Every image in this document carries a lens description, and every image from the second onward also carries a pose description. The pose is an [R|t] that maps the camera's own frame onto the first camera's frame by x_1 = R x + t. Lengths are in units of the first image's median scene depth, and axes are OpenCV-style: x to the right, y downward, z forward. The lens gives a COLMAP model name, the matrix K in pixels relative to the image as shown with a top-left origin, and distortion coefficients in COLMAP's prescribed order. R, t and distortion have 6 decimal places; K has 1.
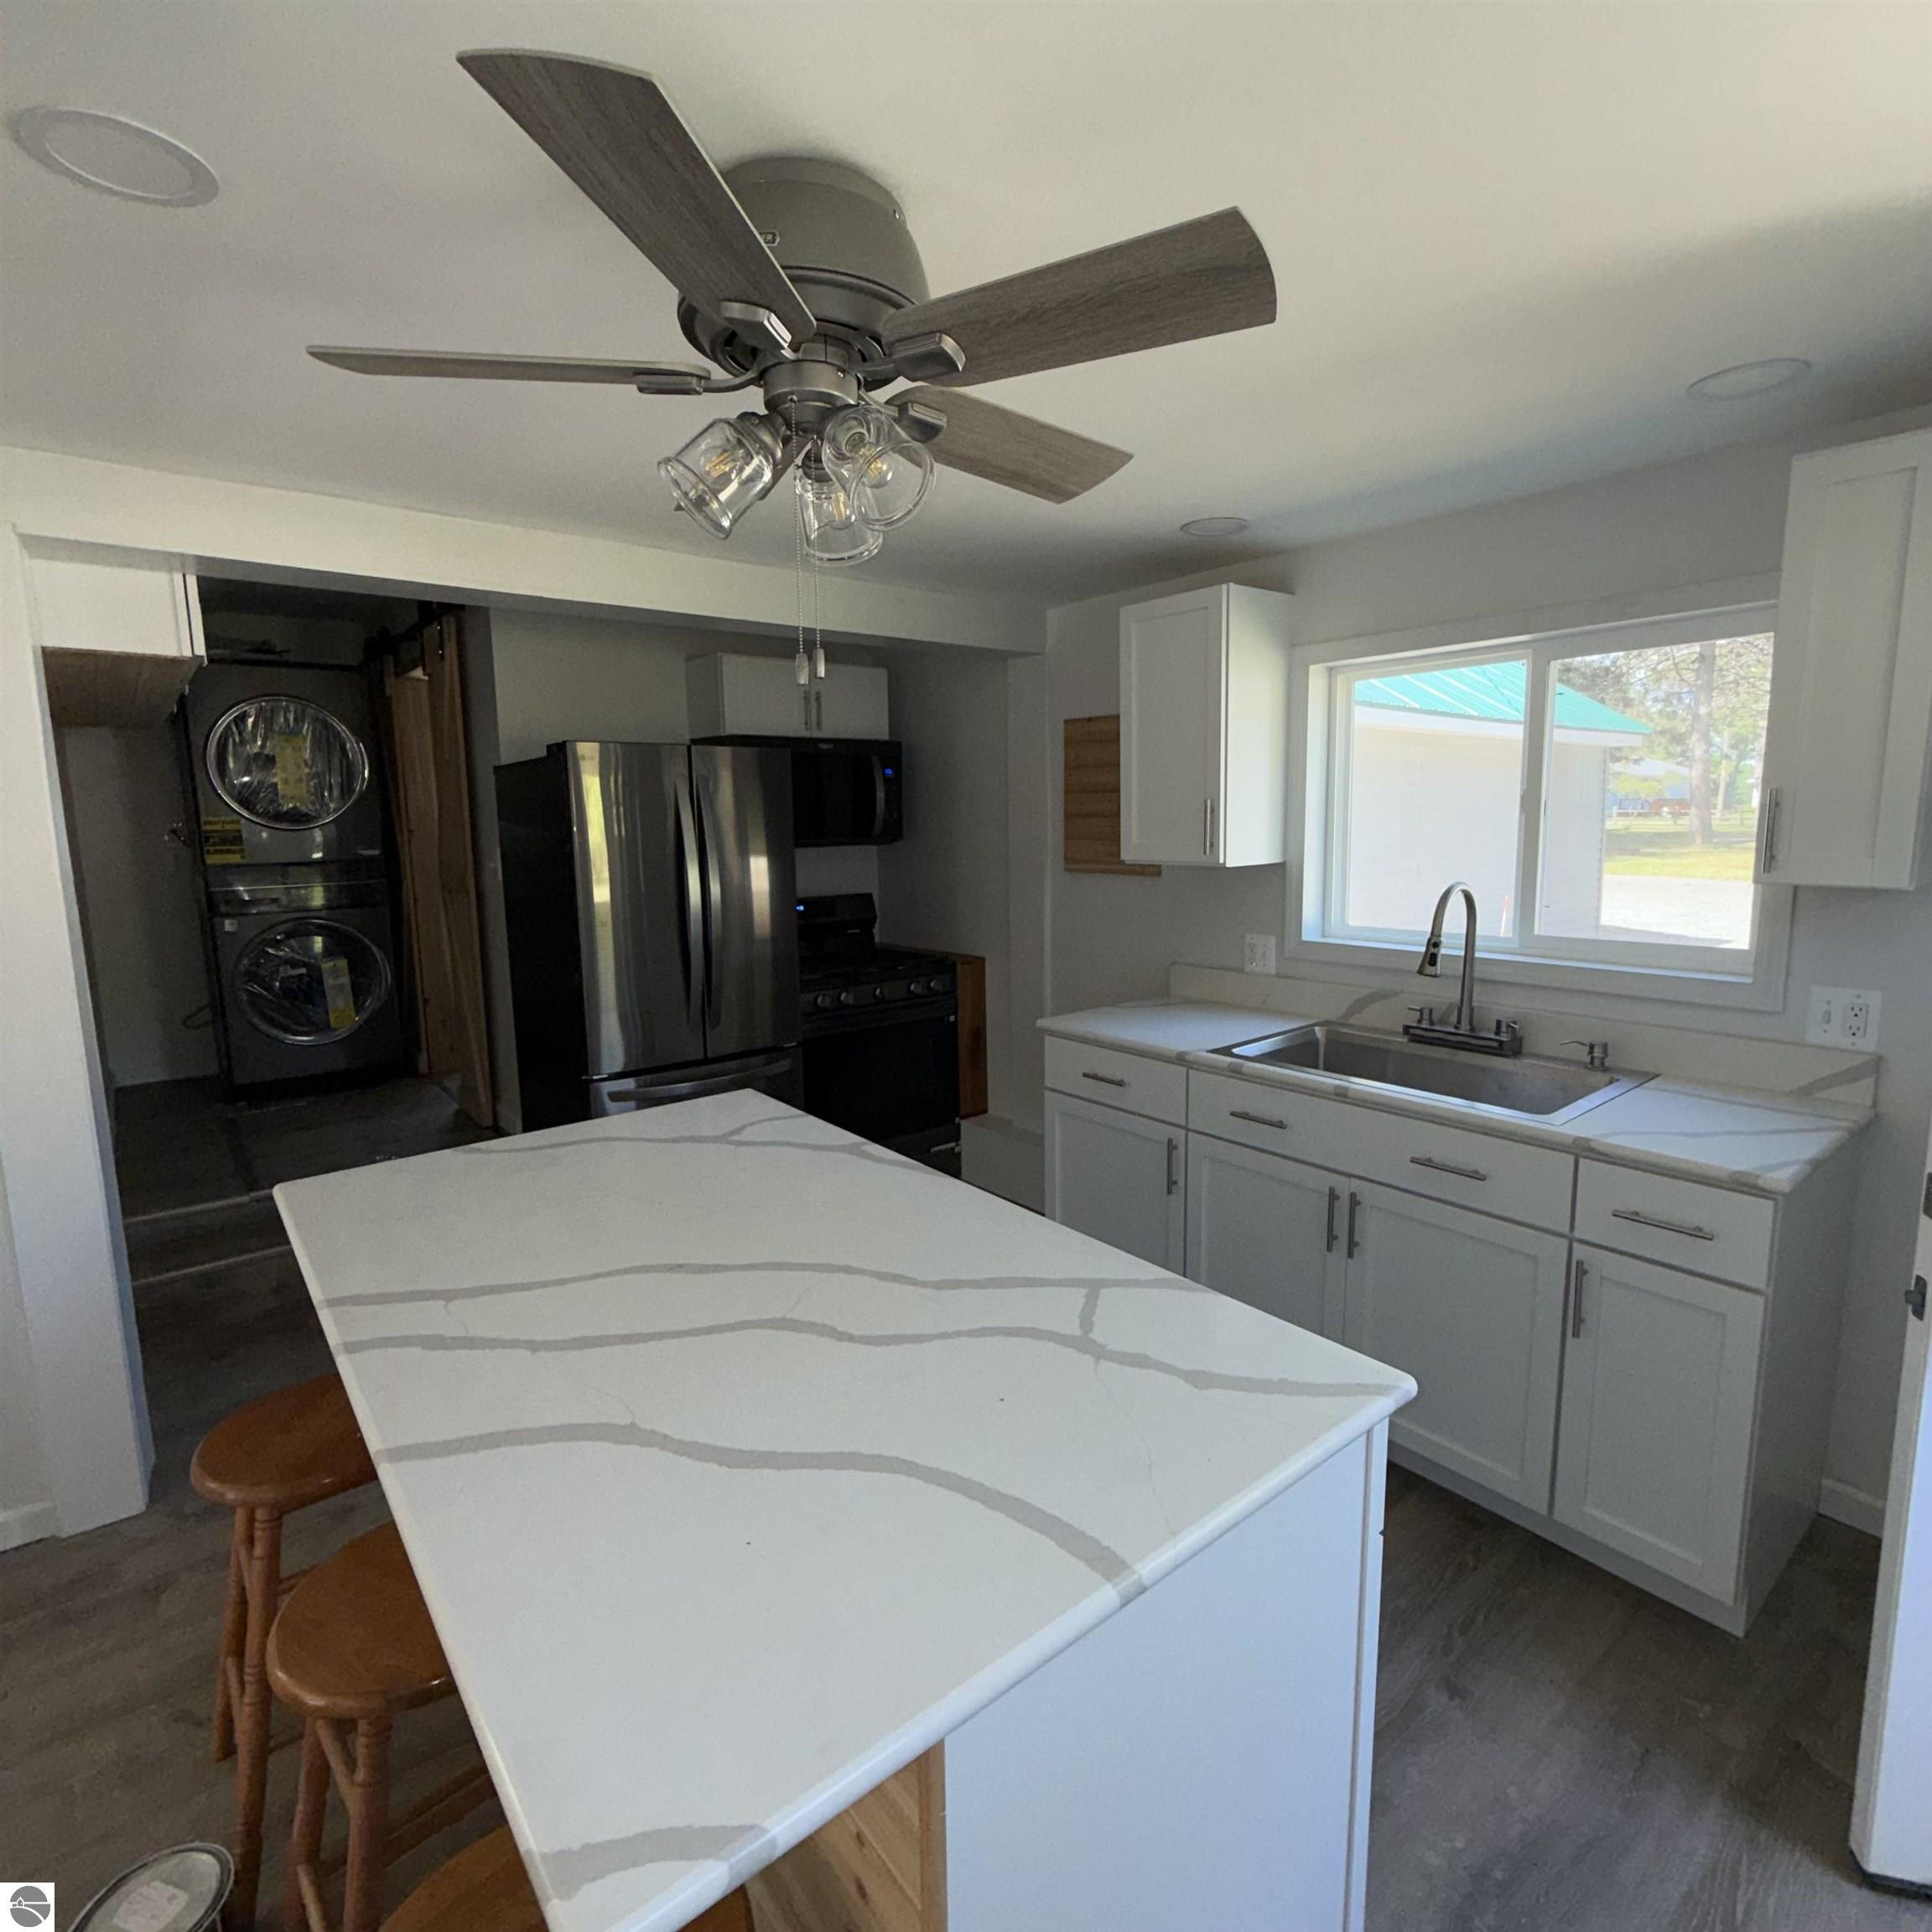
lens RADIAL K [[1029.1, 0, 966.0], [0, 1029.1, 966.6], [0, 0, 1]] dist [-0.001022, 0.001096]
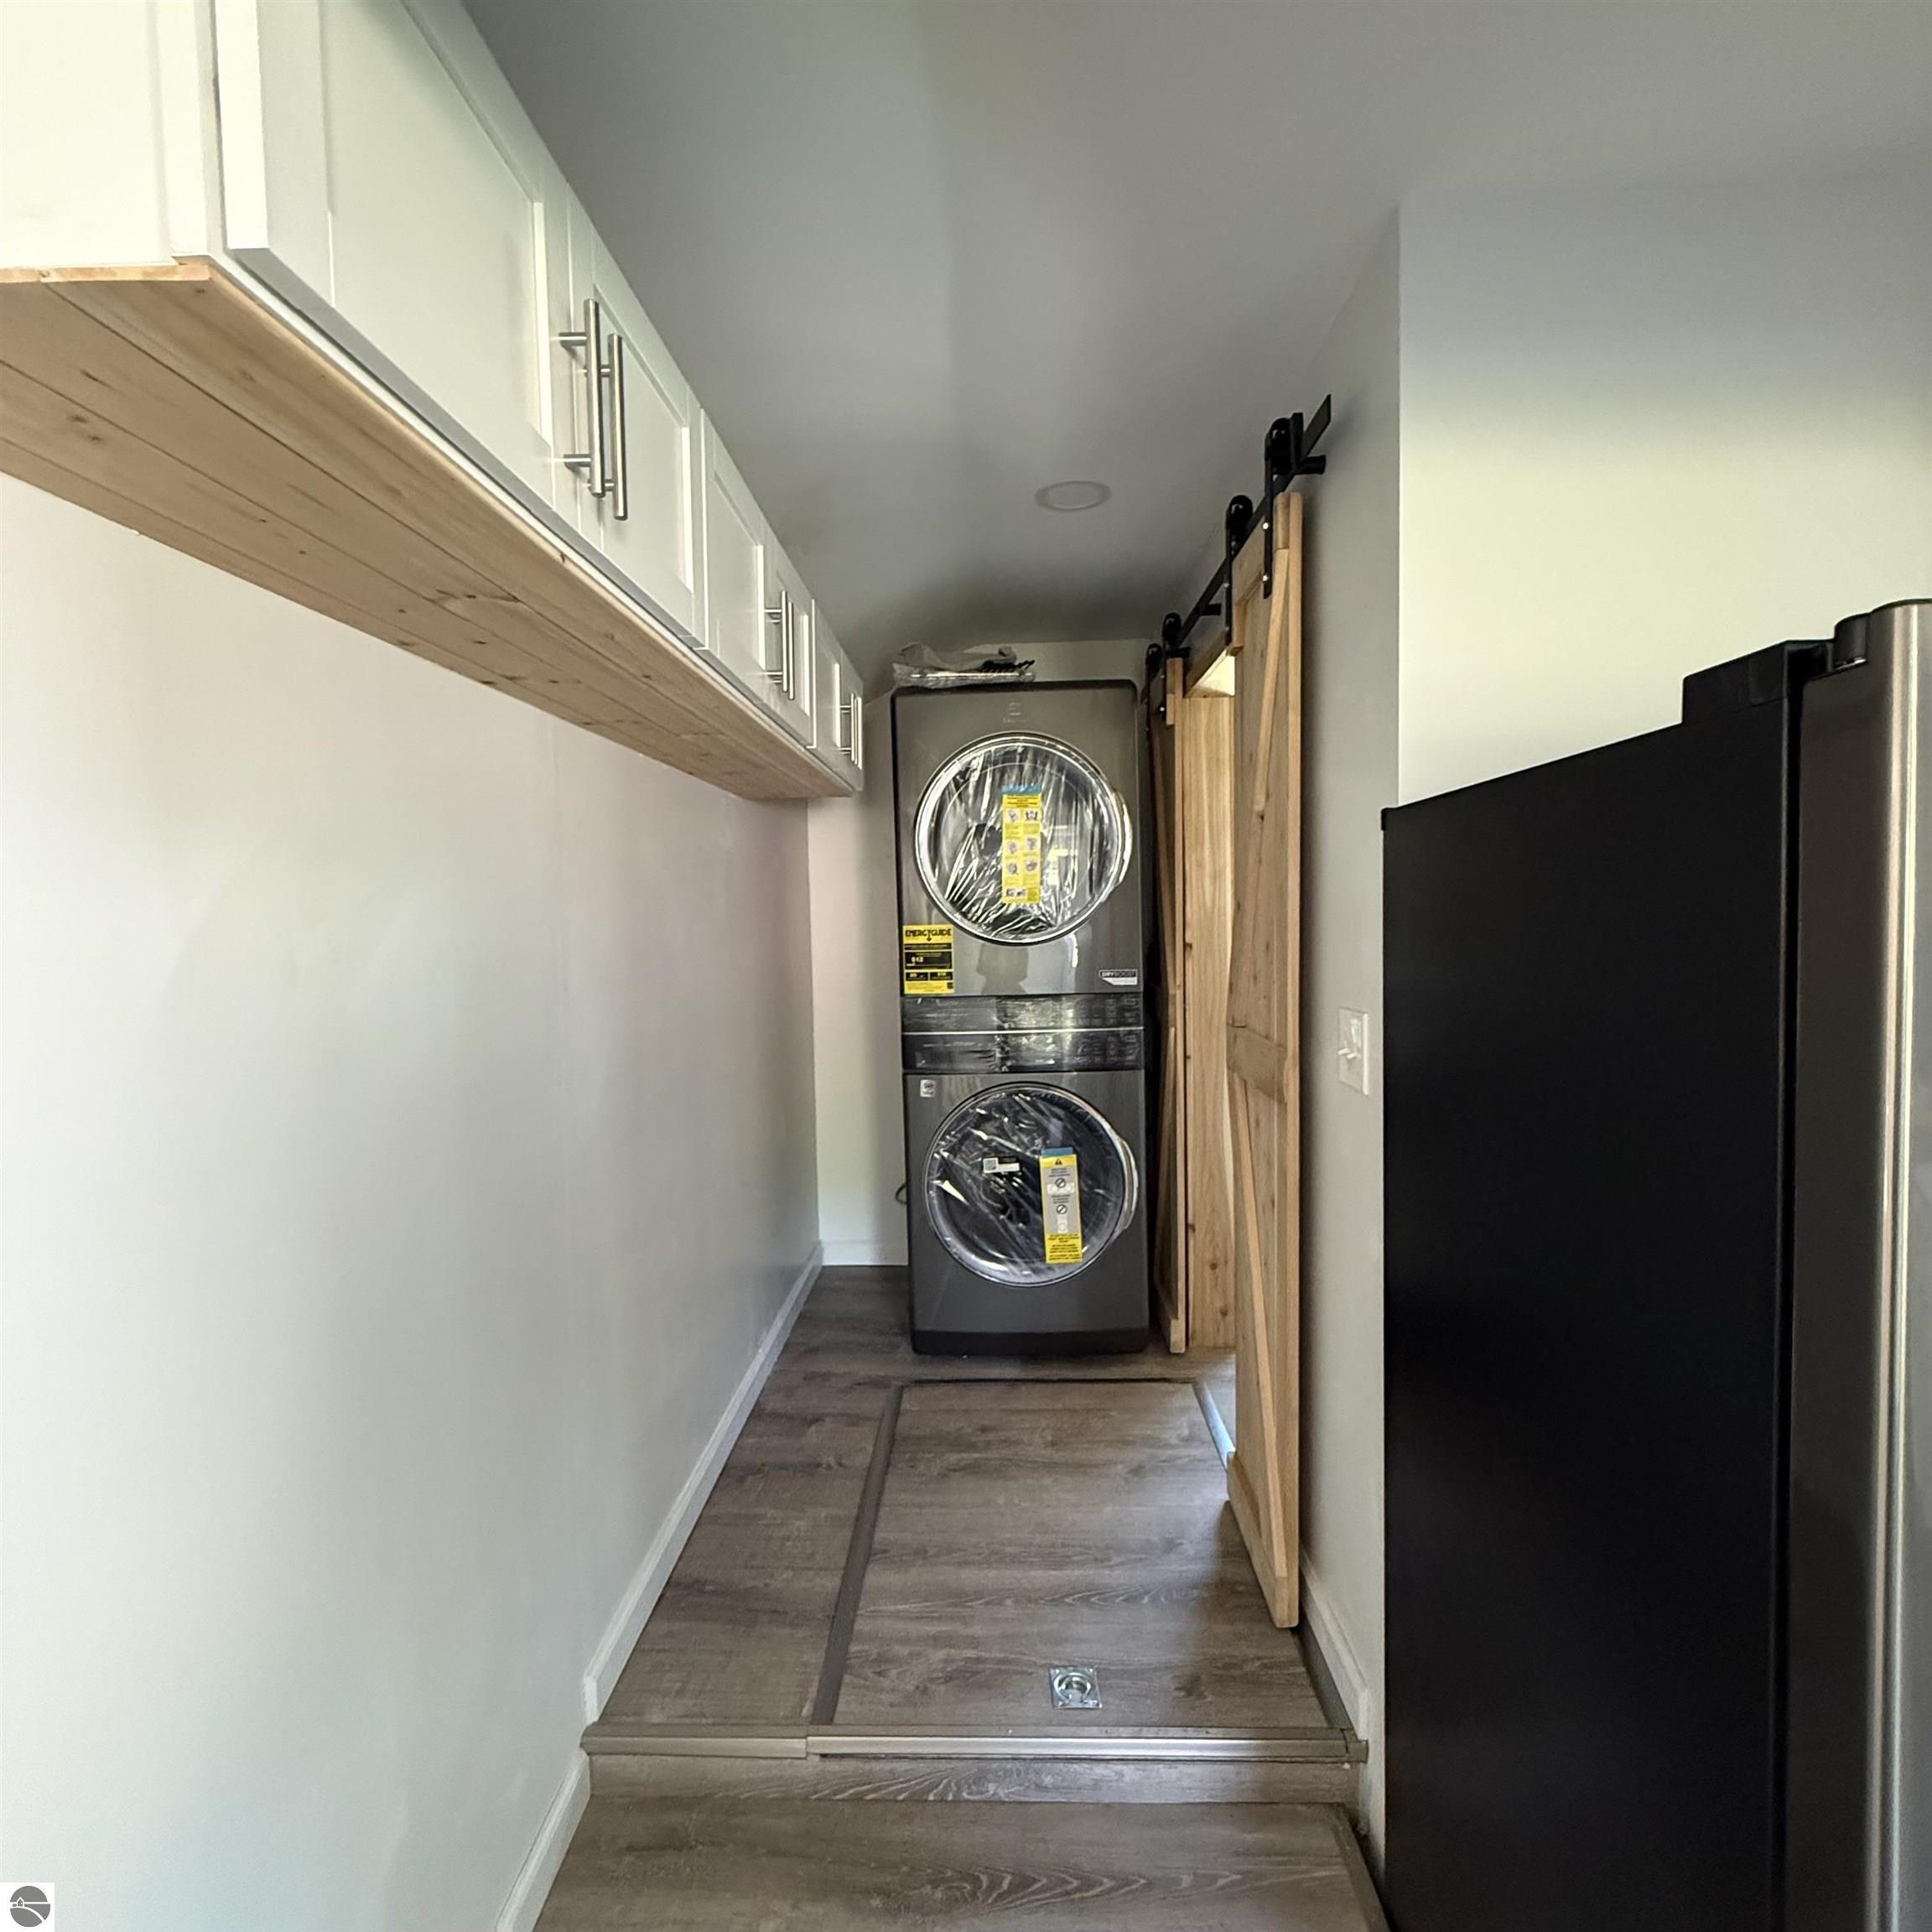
lens RADIAL K [[1029.1, 0, 970.3], [0, 1029.1, 956.6], [0, 0, 1]] dist [-0.001022, 0.001096]
pose [[0.757676, 0.027716, -0.652042, -0.353030], [-0.087658, 0.994367, -0.059592, -0.113540], [0.646717, 0.102308, 0.755838, 0.672881]]
